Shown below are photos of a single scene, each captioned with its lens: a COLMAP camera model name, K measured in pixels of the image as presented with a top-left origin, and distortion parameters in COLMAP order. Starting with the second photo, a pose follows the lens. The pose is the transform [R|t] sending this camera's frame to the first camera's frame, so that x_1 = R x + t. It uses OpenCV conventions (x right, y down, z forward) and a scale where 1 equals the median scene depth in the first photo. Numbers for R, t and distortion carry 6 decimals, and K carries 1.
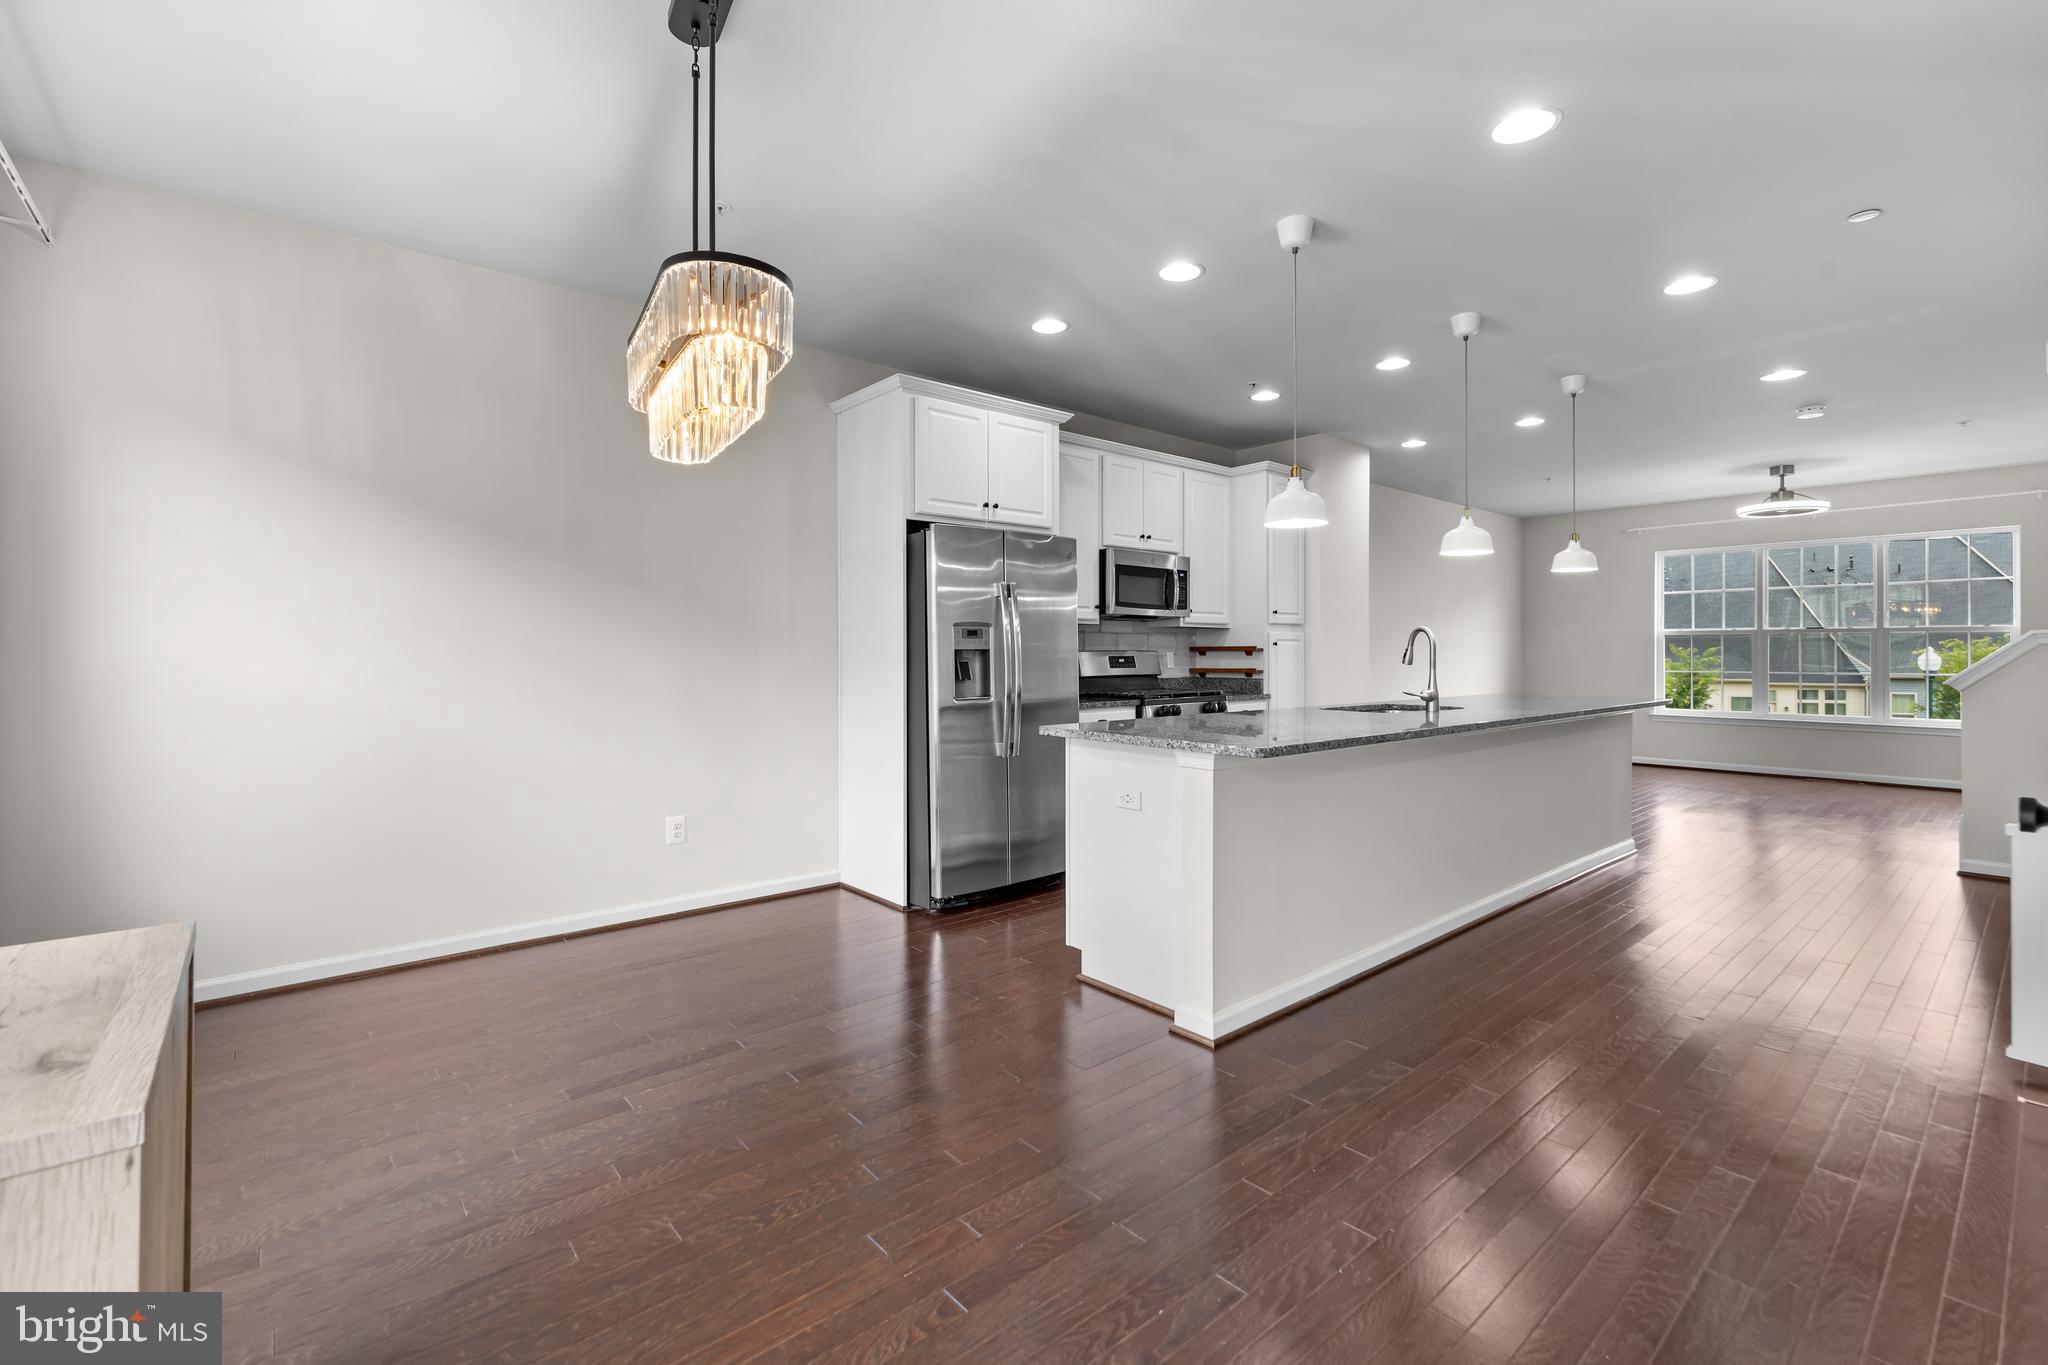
lens RADIAL K [[875.4, 0, 1012.3], [0, 875.4, 656.9], [0, 0, 1]] dist [-0.008092, 0.000776]
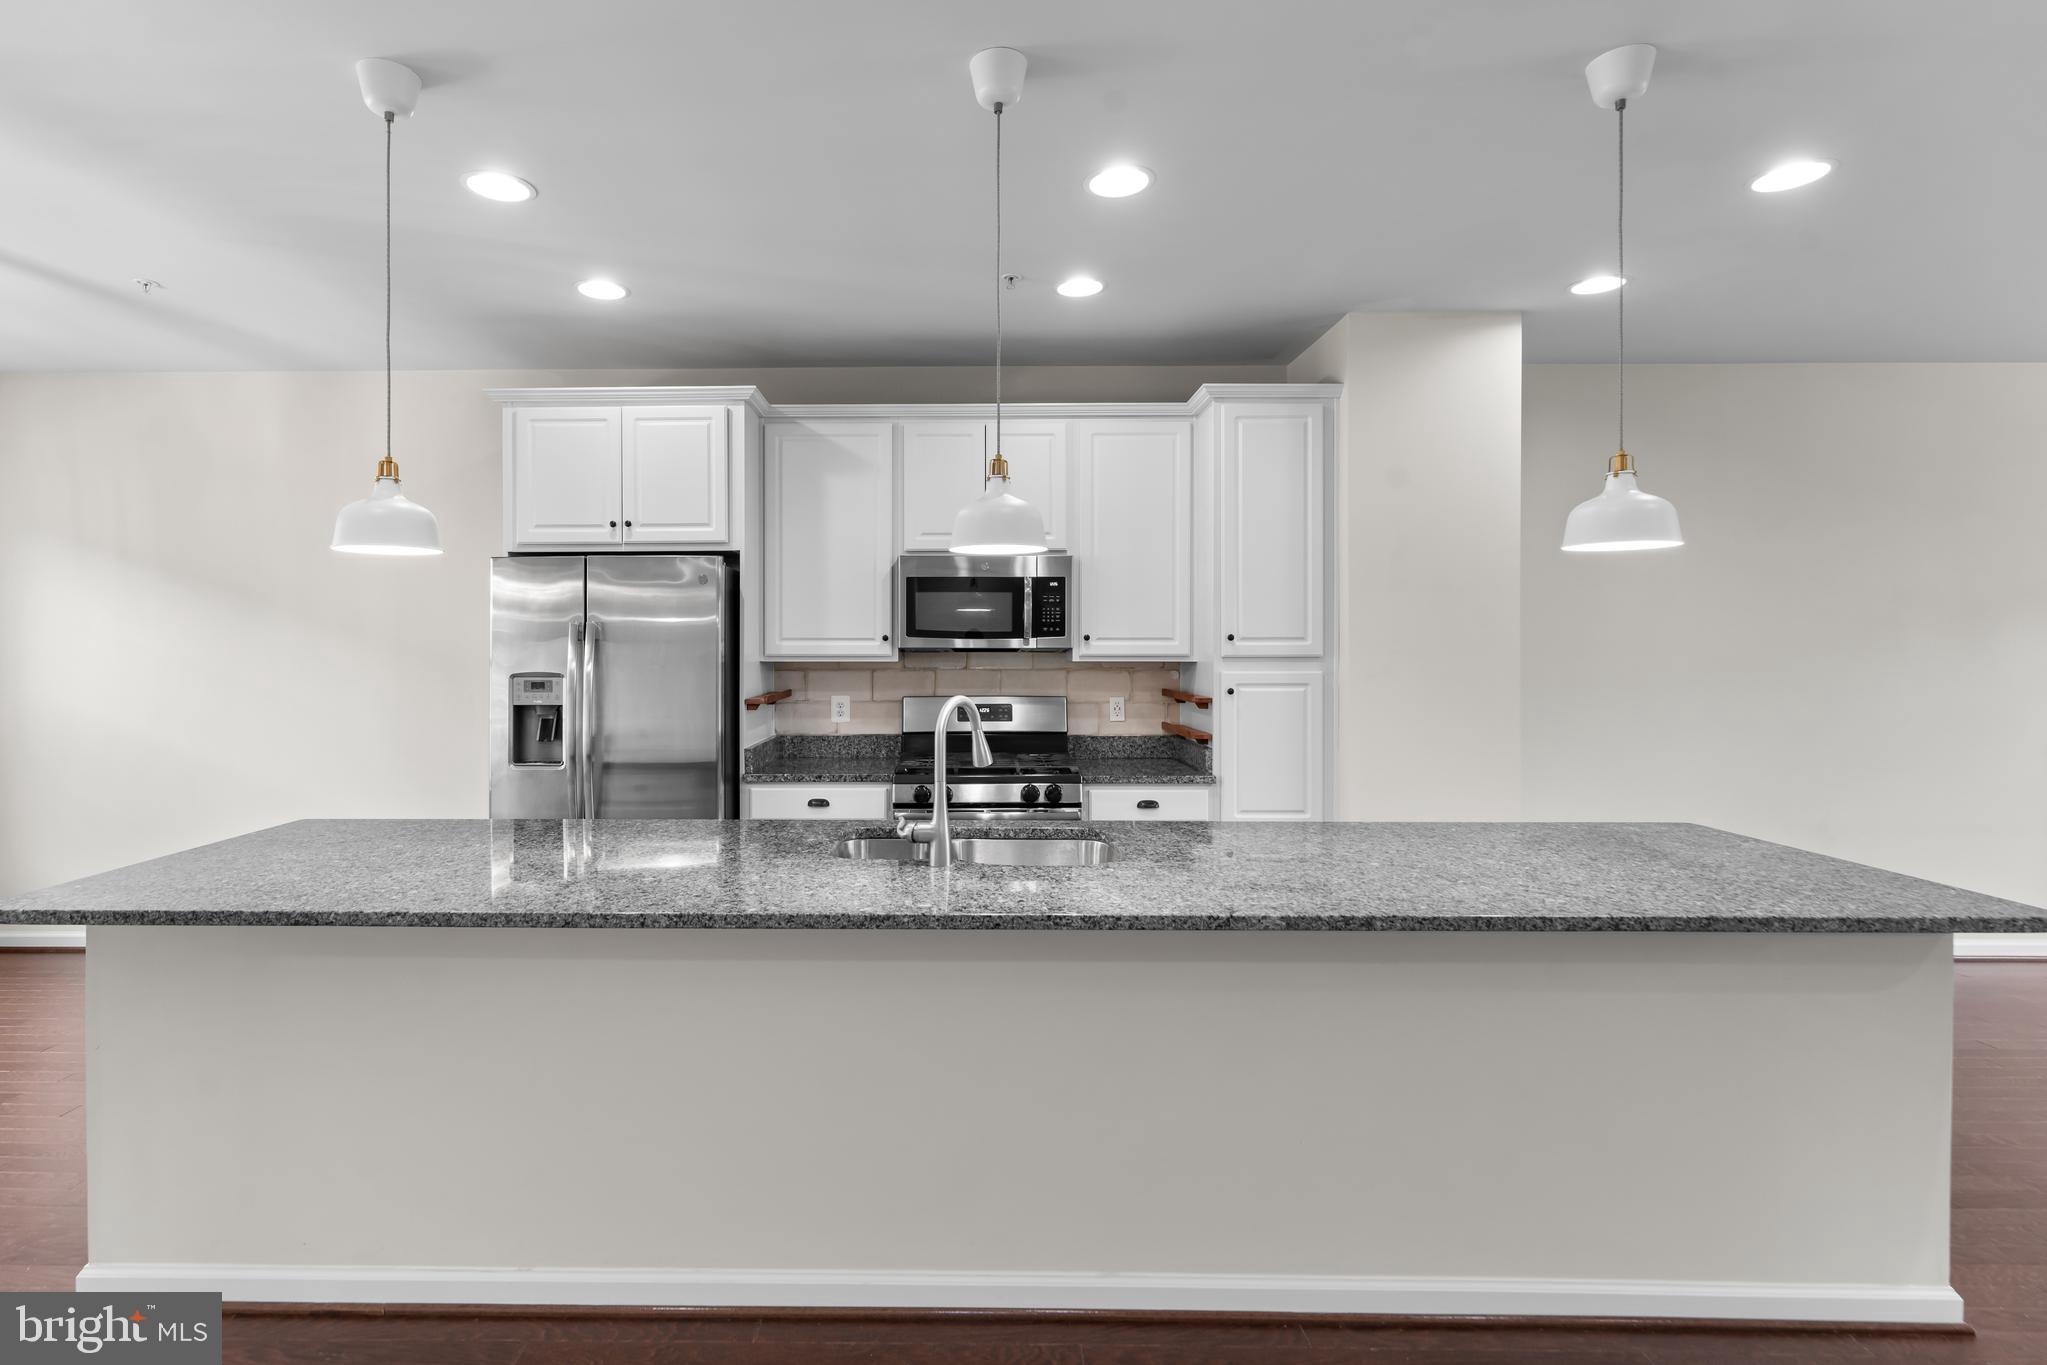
lens RADIAL K [[953.8, 0, 973.0], [0, 953.8, 649.1], [0, 0, 1]] dist [0.001359, 0.000208]
pose [[0.757953, 0.003984, -0.652297, 0.689993], [-0.002667, 0.999992, 0.003009, -0.052861], [0.652304, -0.000541, 0.757957, 0.471955]]
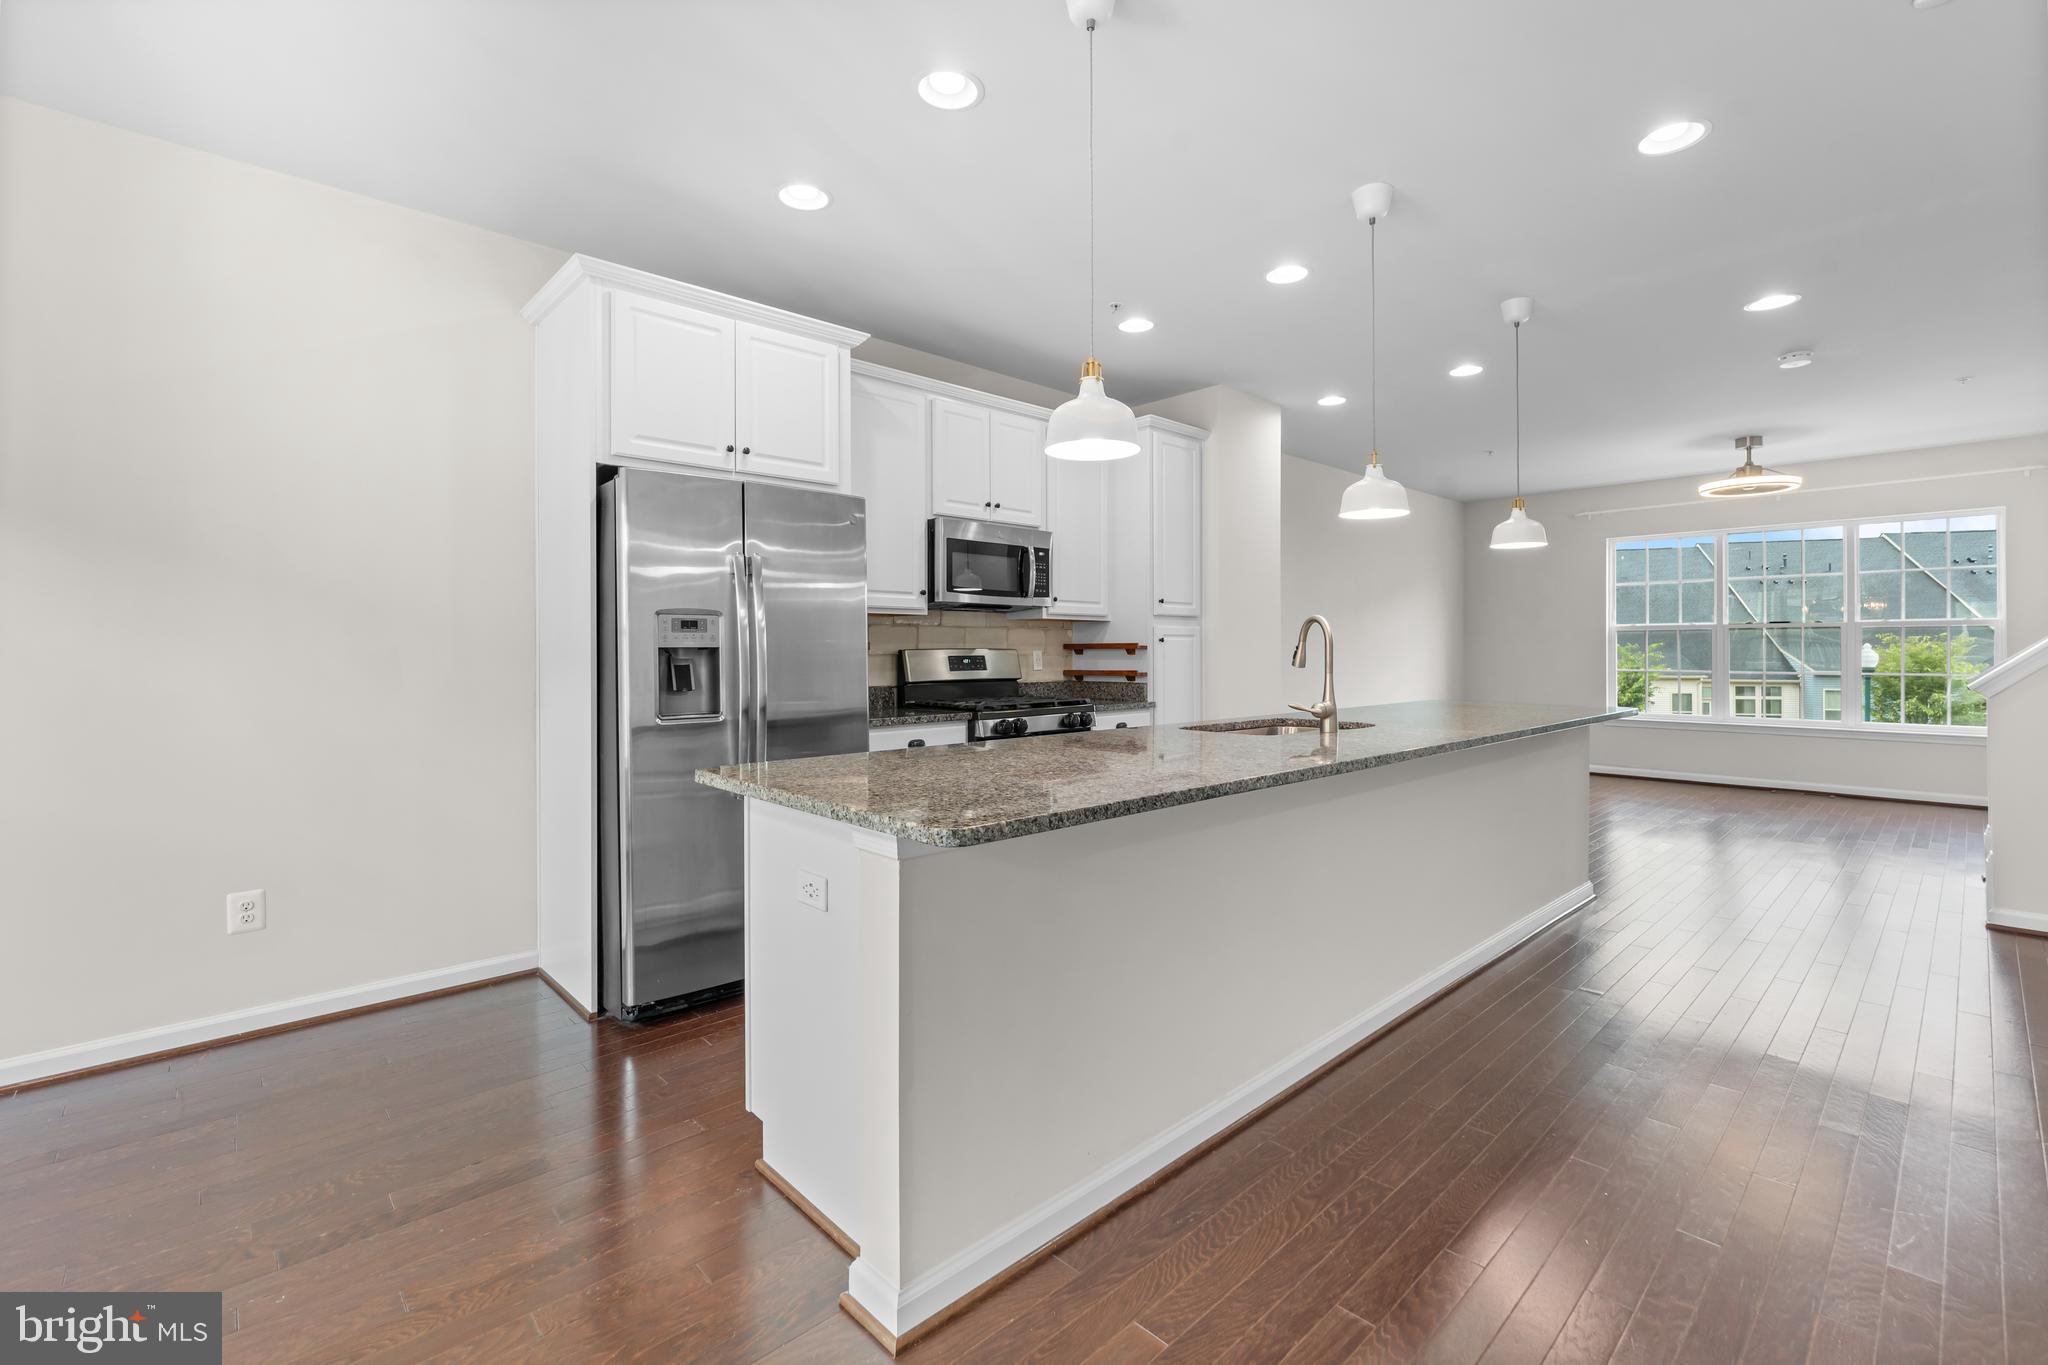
lens RADIAL K [[875.4, 0, 1017.9], [0, 875.4, 652.3], [0, 0, 1]] dist [-0.008092, 0.000776]
pose [[0.998767, -0.001868, 0.049603, 0.148591], [0.002023, 0.999993, -0.003073, -0.001751], [-0.049597, 0.003170, 0.998764, 0.227956]]
